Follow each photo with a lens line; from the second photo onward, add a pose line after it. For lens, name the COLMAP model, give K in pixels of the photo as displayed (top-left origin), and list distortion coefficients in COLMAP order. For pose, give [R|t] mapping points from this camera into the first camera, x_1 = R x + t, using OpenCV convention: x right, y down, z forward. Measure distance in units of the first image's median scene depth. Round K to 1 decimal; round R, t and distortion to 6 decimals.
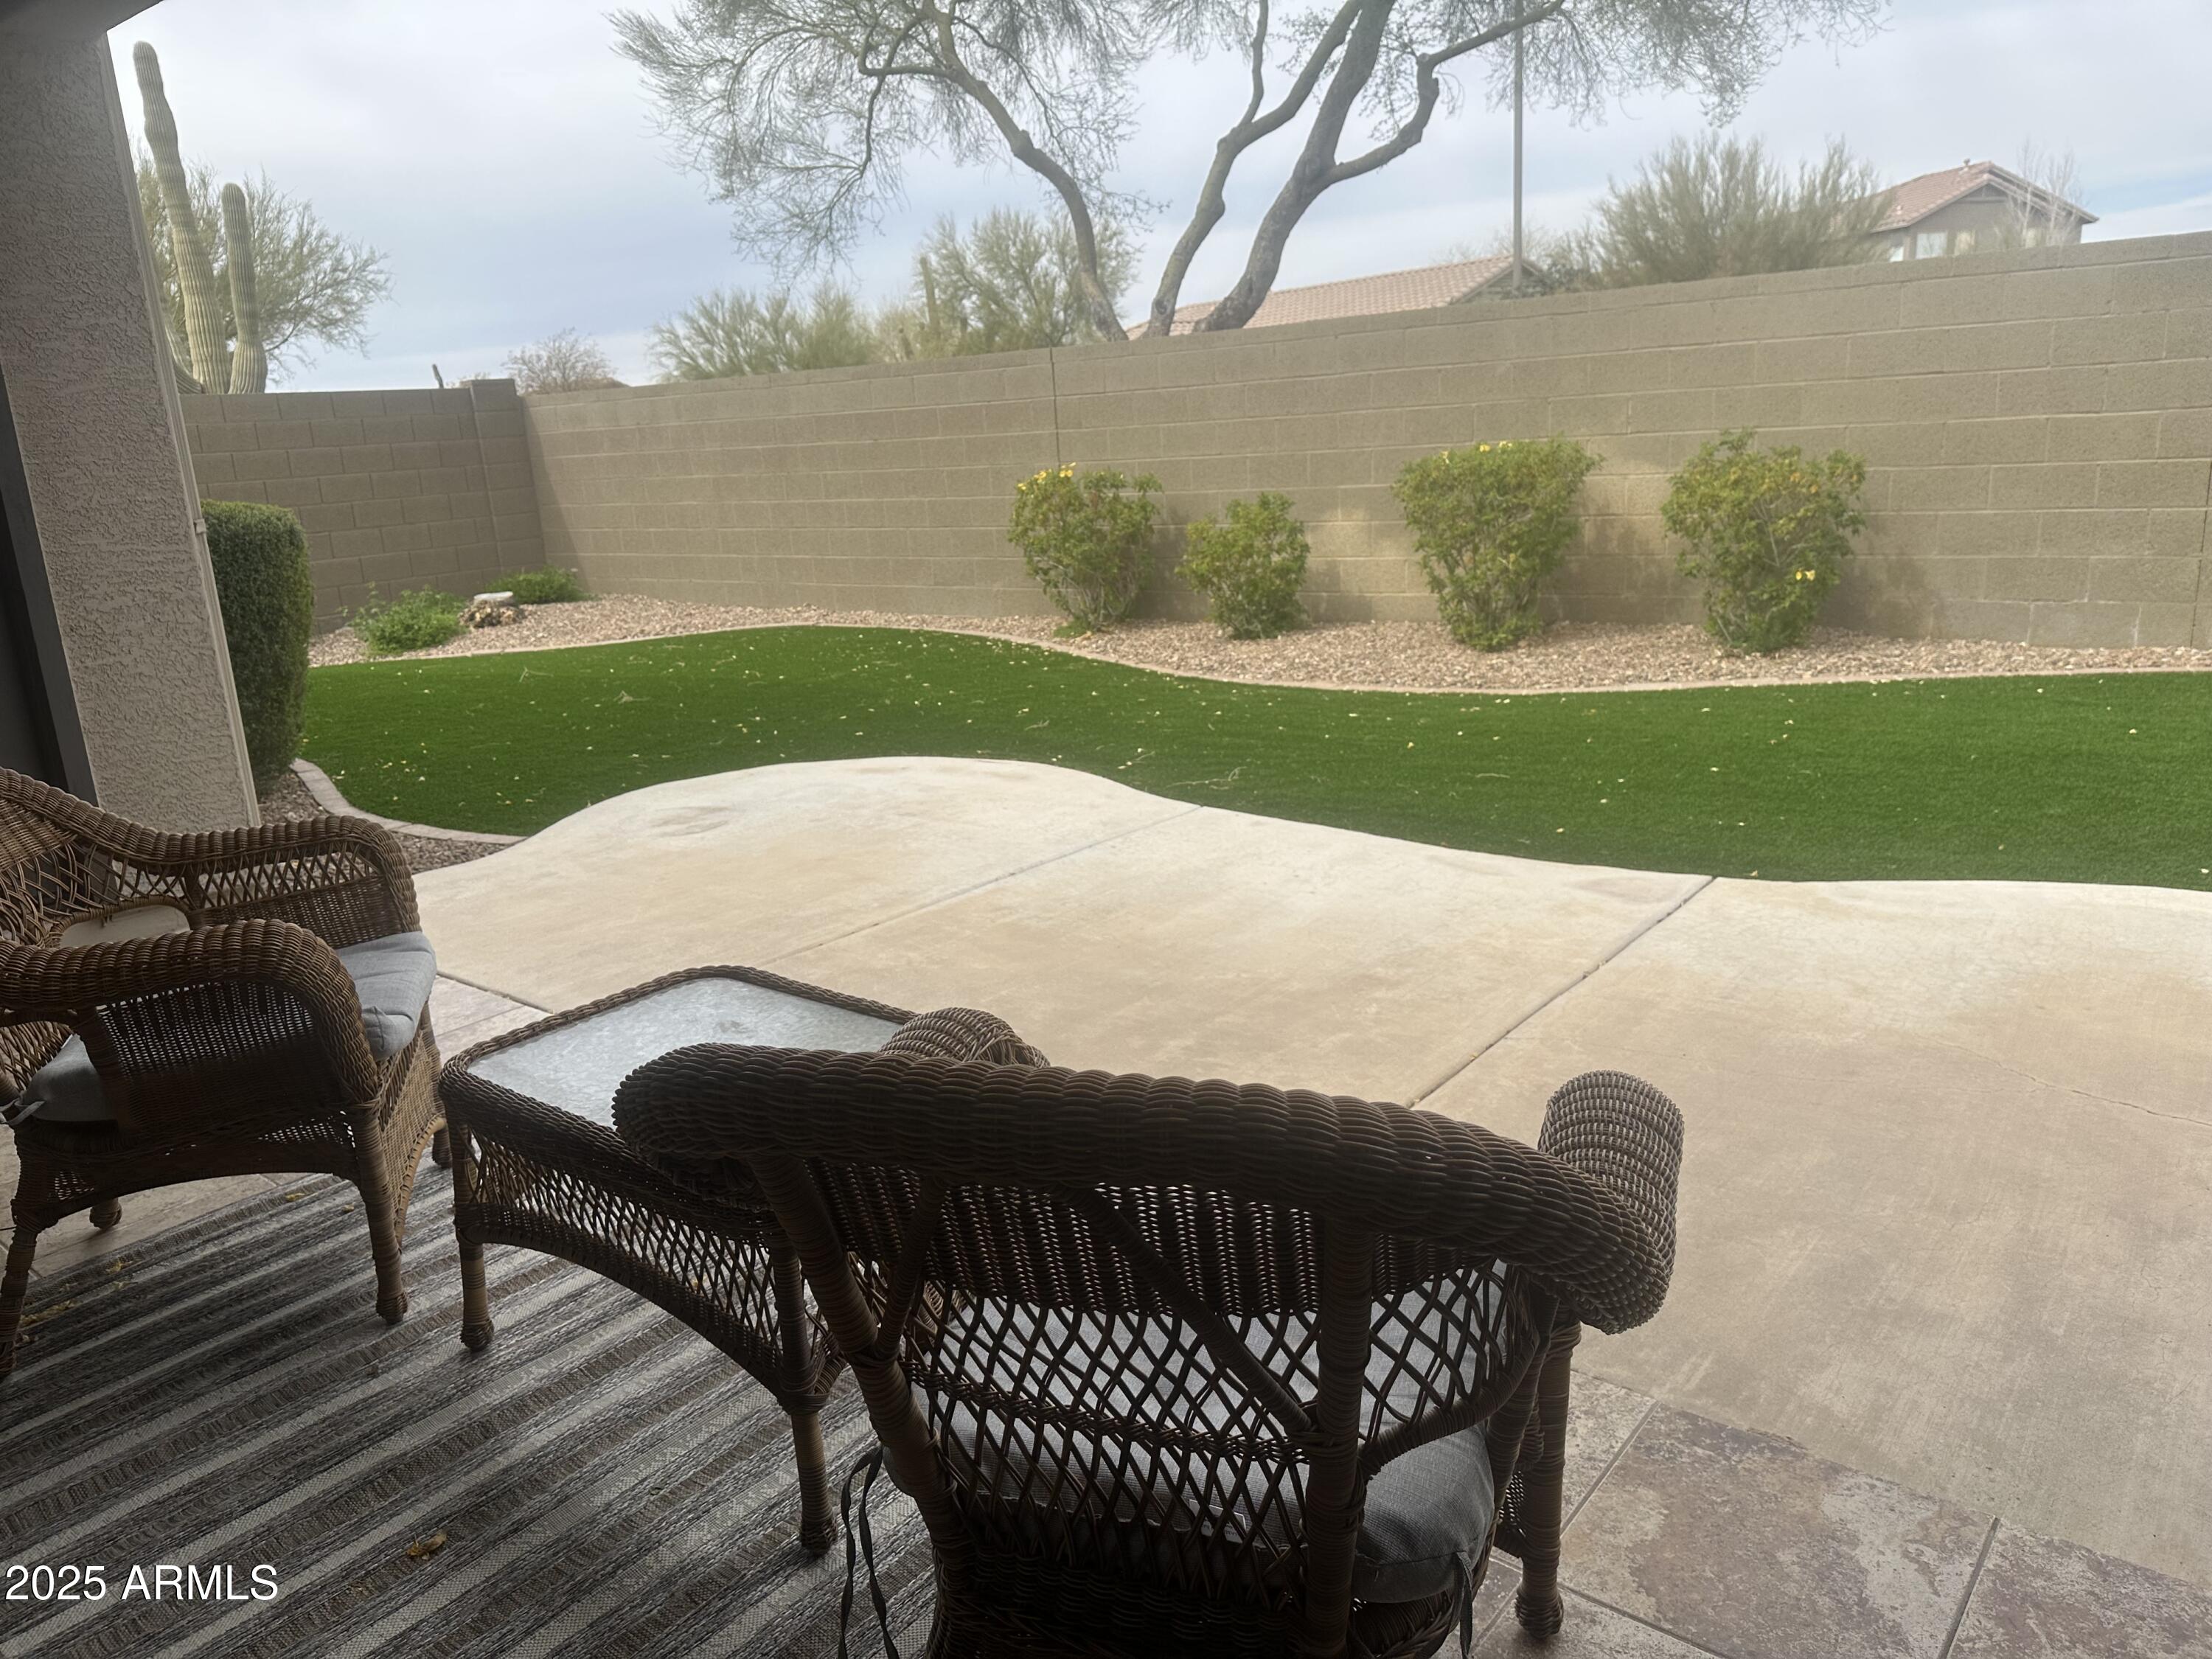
lens RADIAL K [[1554.0, 0, 1096.0], [0, 1554.0, 837.9], [0, 0, 1]] dist [0.086844, -0.132206]
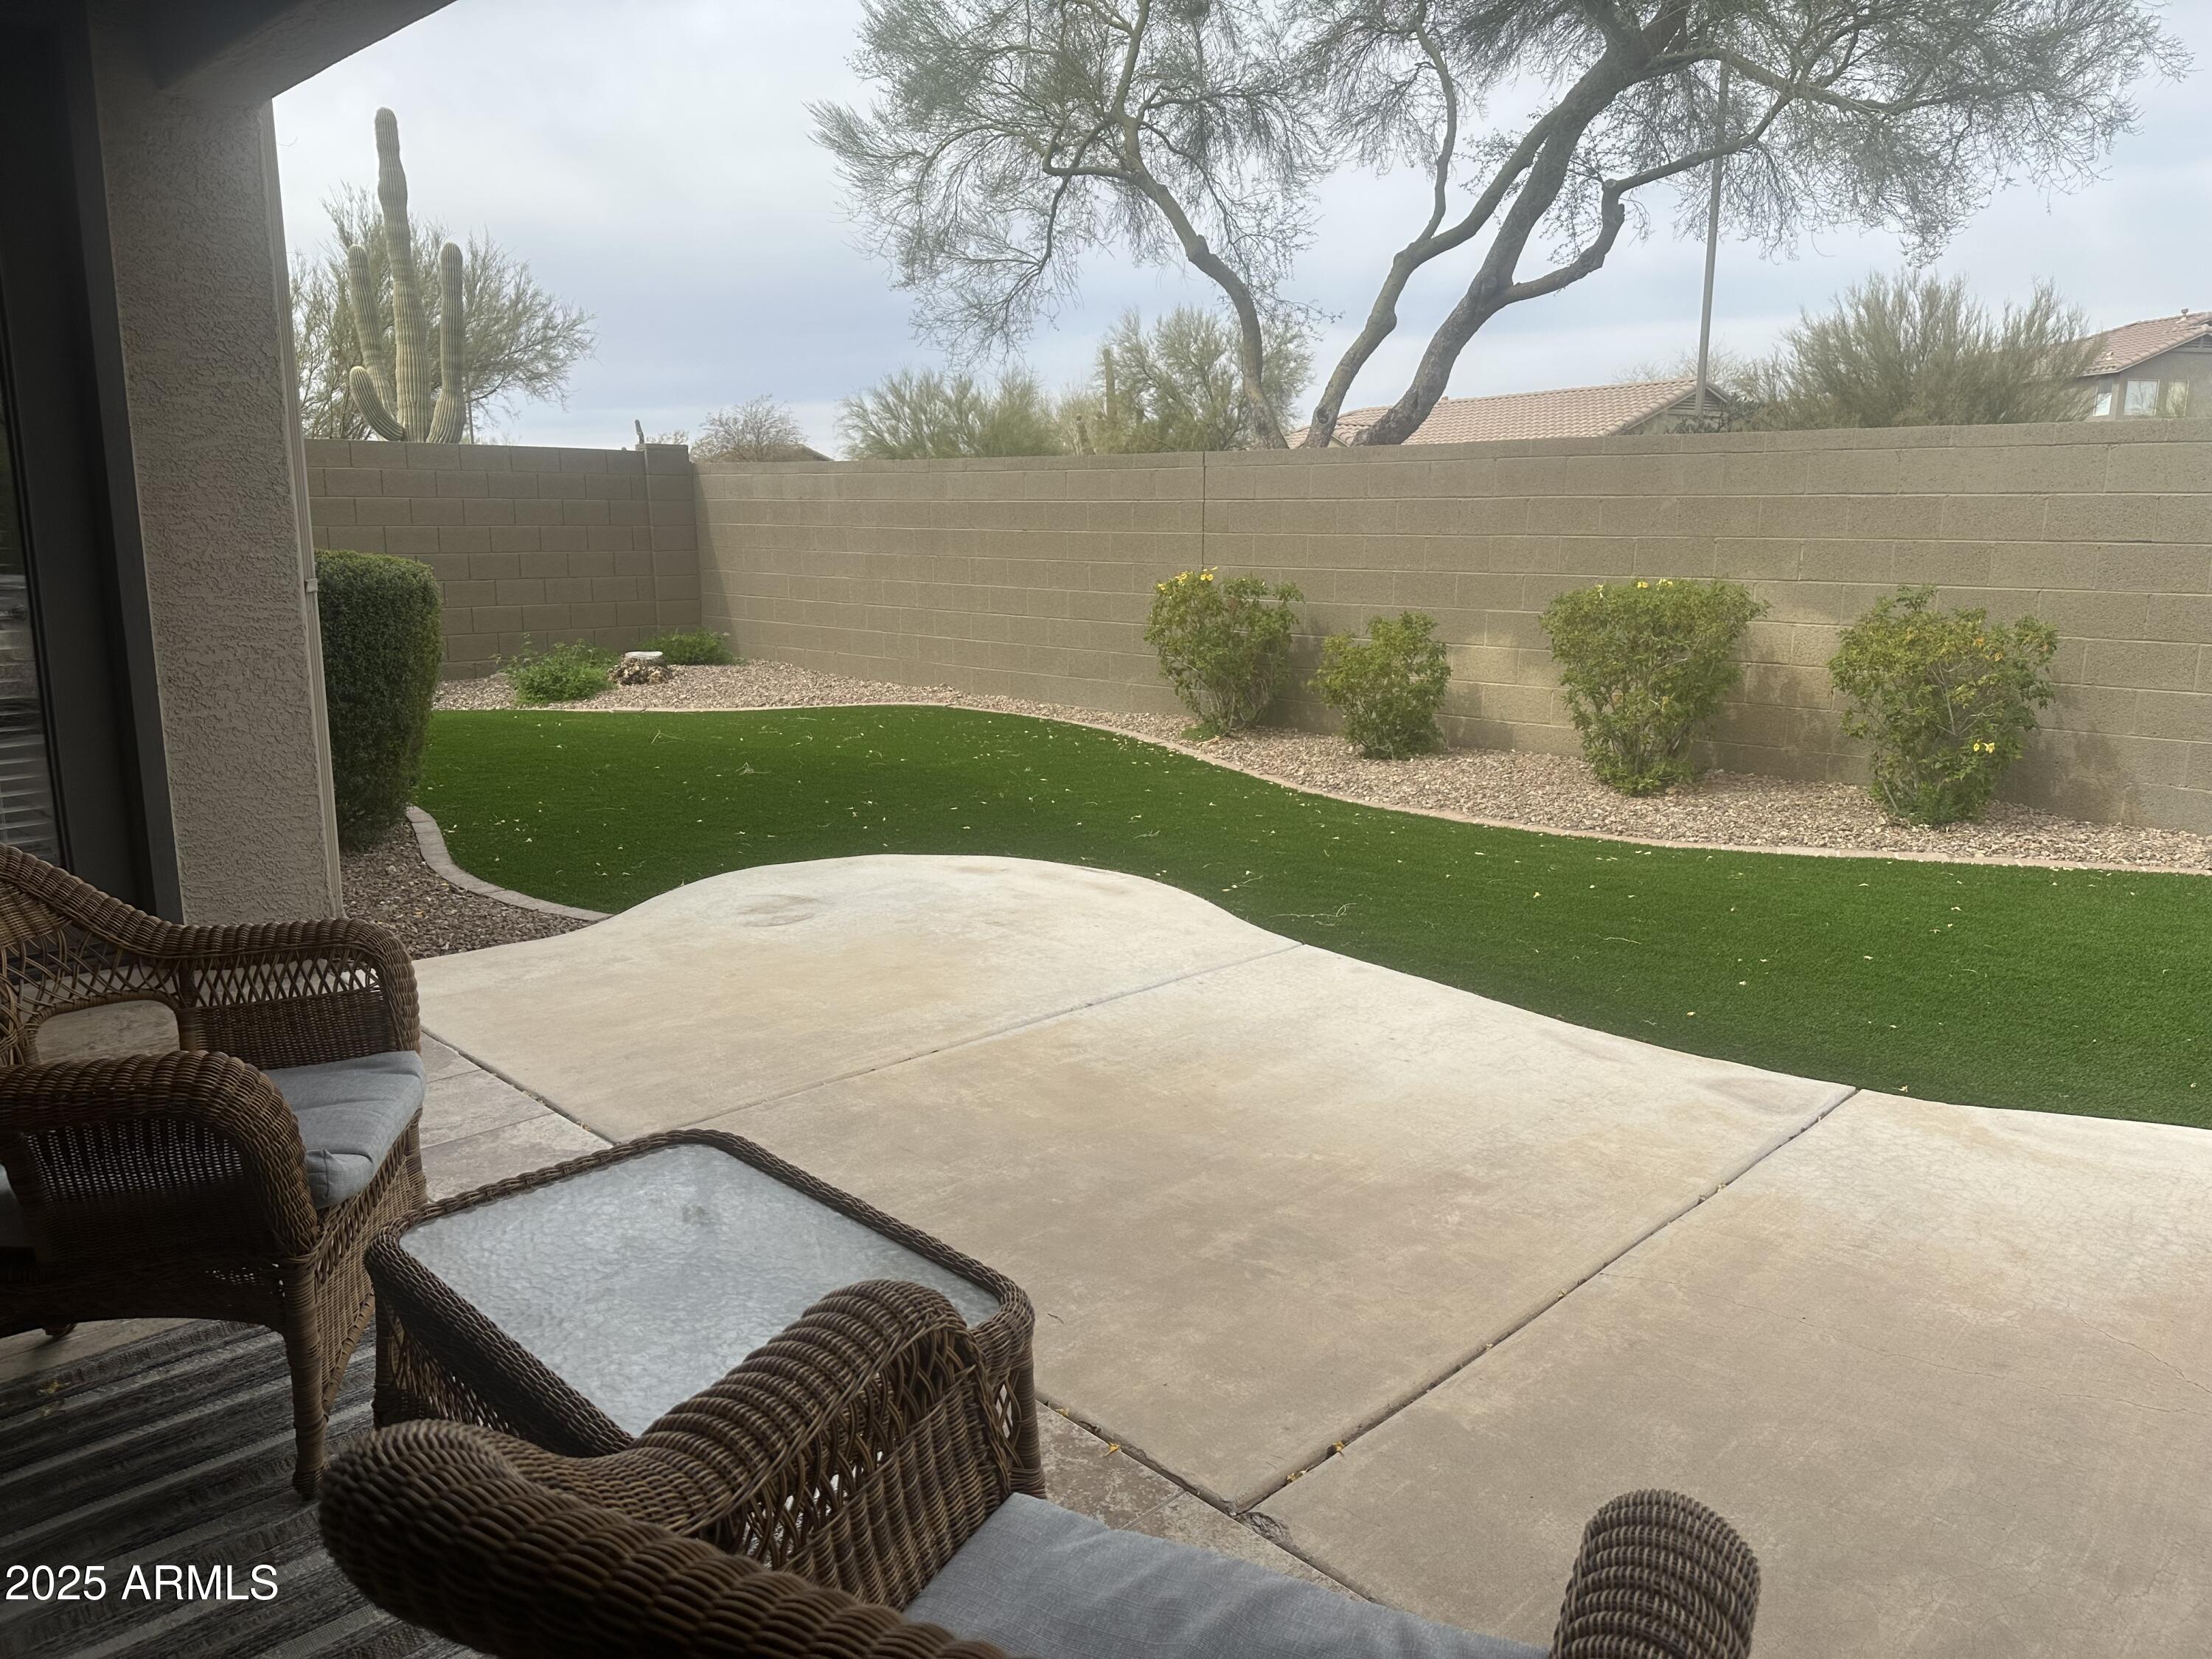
lens RADIAL K [[1548.6, 0, 1115.1], [0, 1548.6, 822.3], [0, 0, 1]] dist [0.042231, -0.045959]
pose [[0.993099, 0.082592, -0.083266, 0.019818], [-0.087297, 0.994688, -0.054550, -0.024614], [0.078318, 0.061442, 0.995033, 0.041077]]
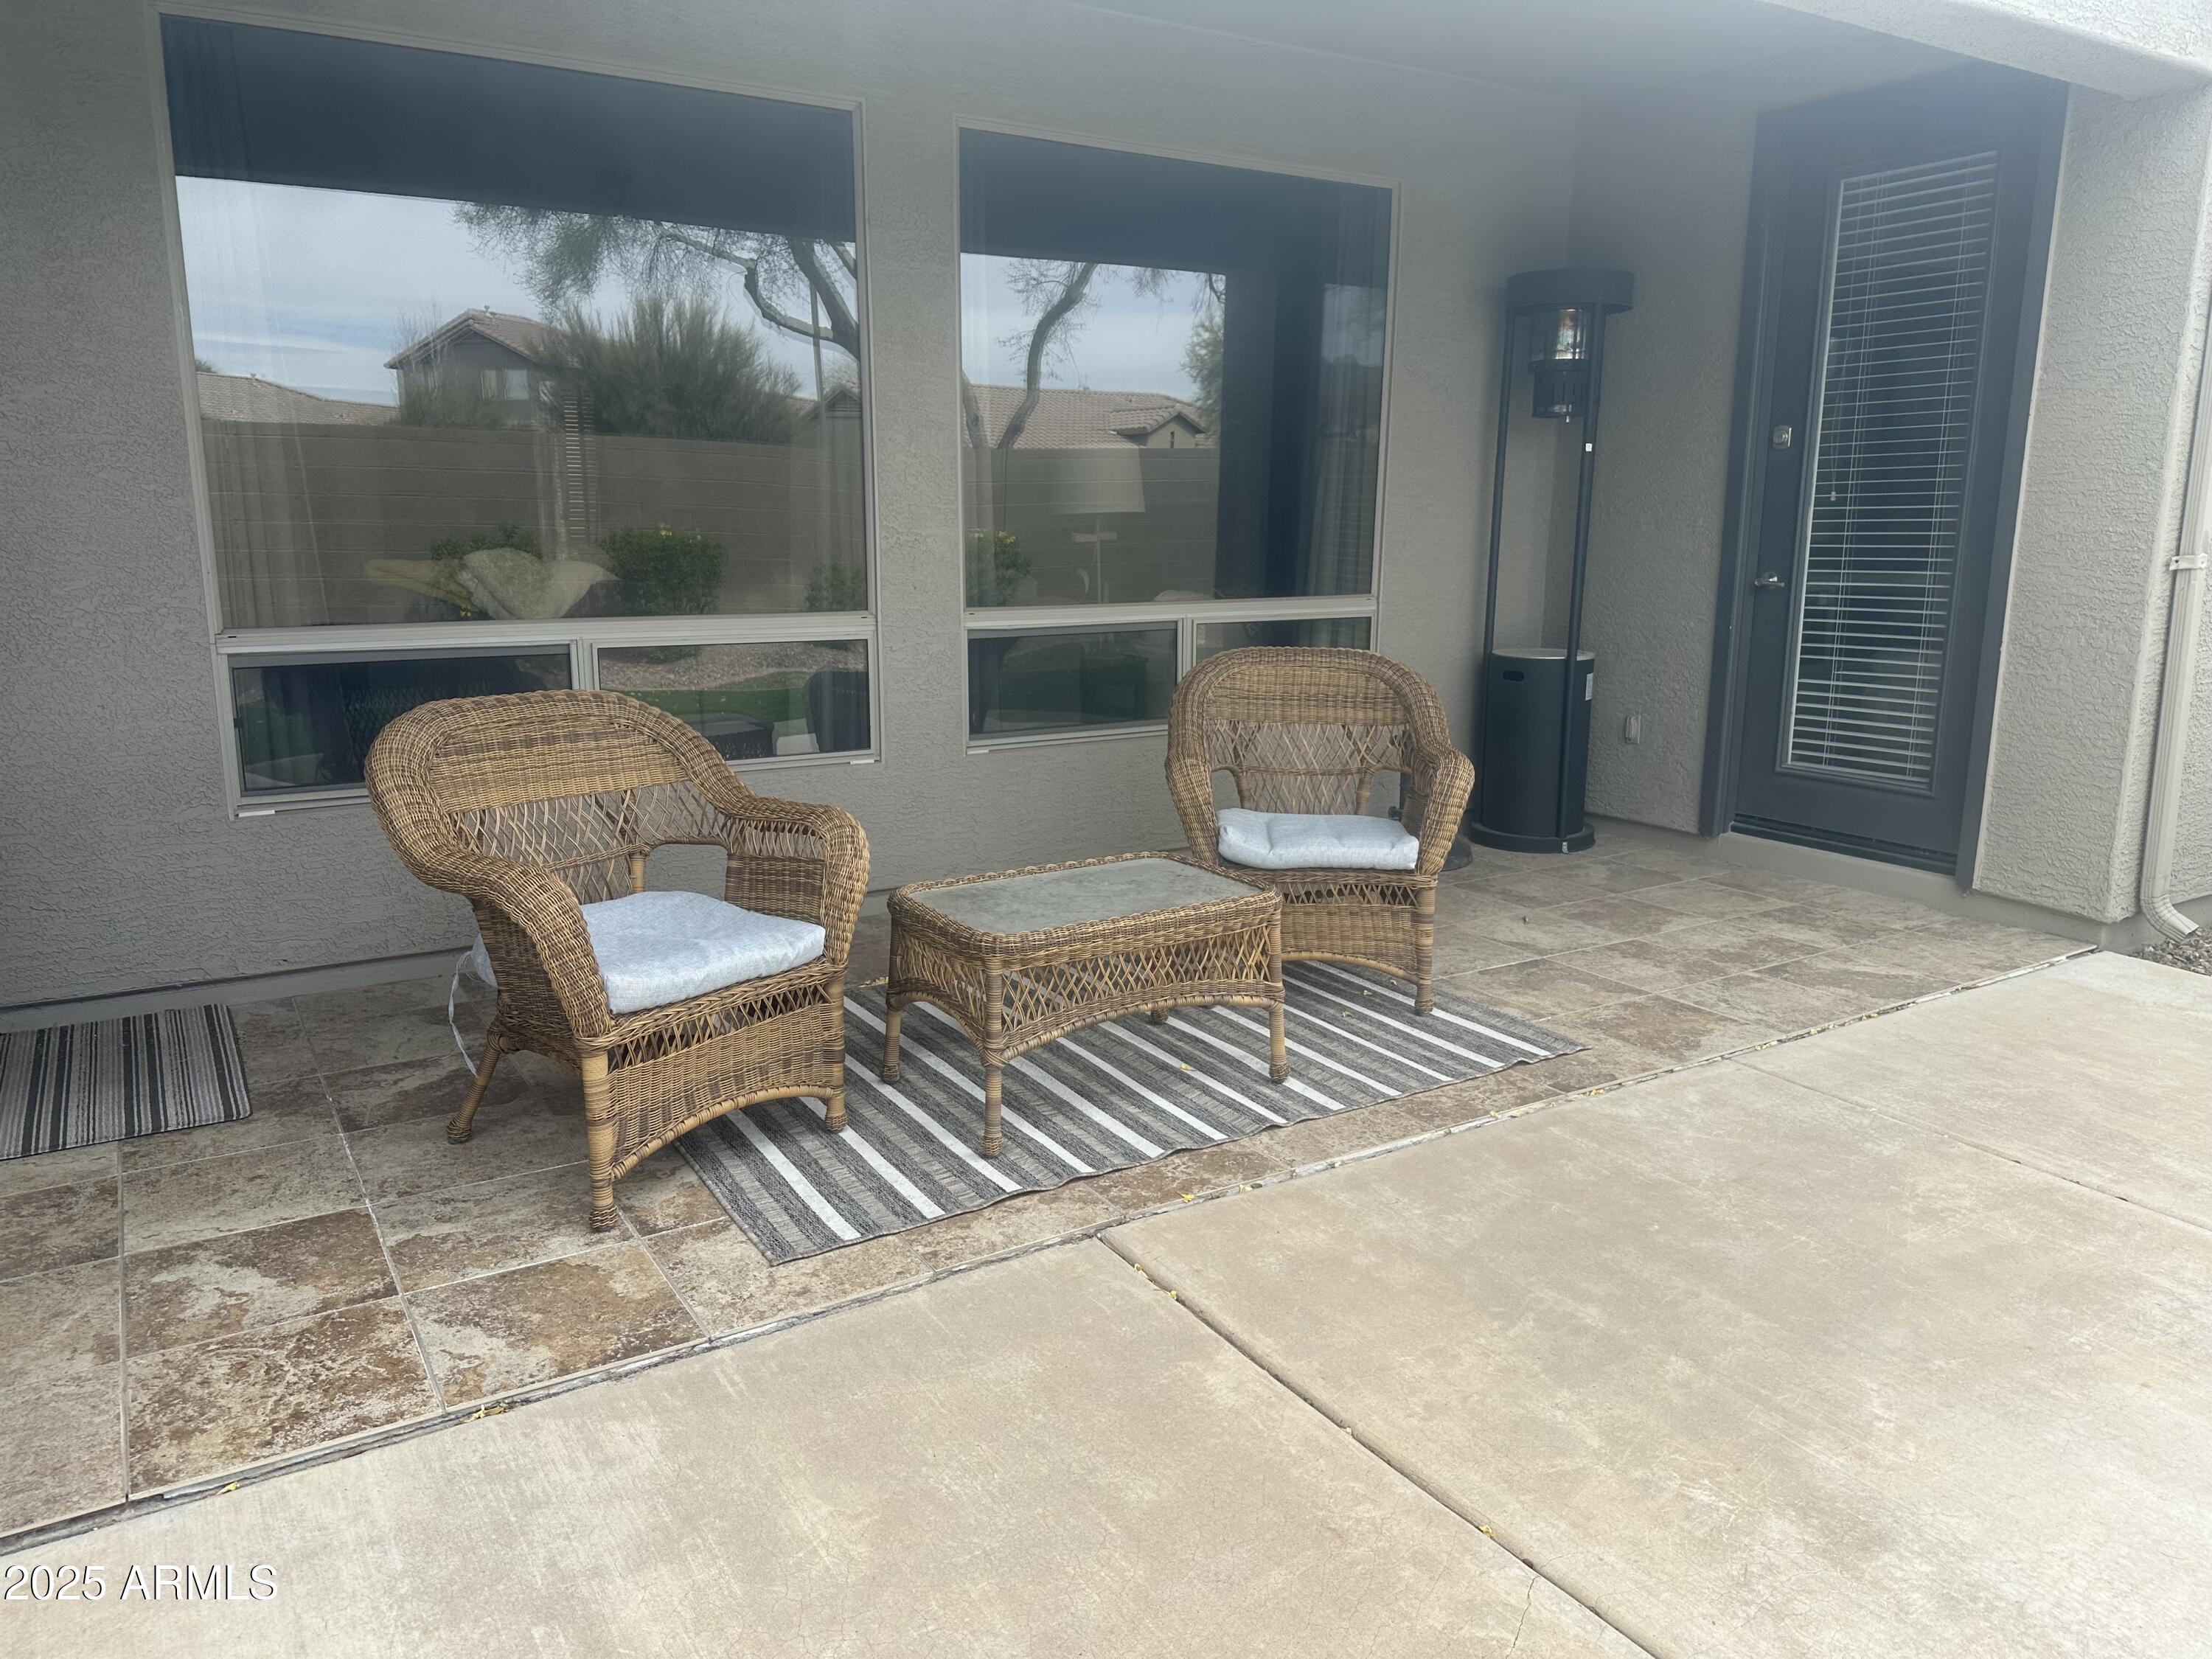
lens RADIAL K [[1554.0, 0, 1096.0], [0, 1554.0, 837.9], [0, 0, 1]] dist [0.086844, -0.132206]
pose [[-0.325560, 0.253396, -0.910934, 0.371965], [-0.221662, 0.916117, 0.334058, -0.137951], [0.919172, 0.310675, -0.242083, 0.424042]]
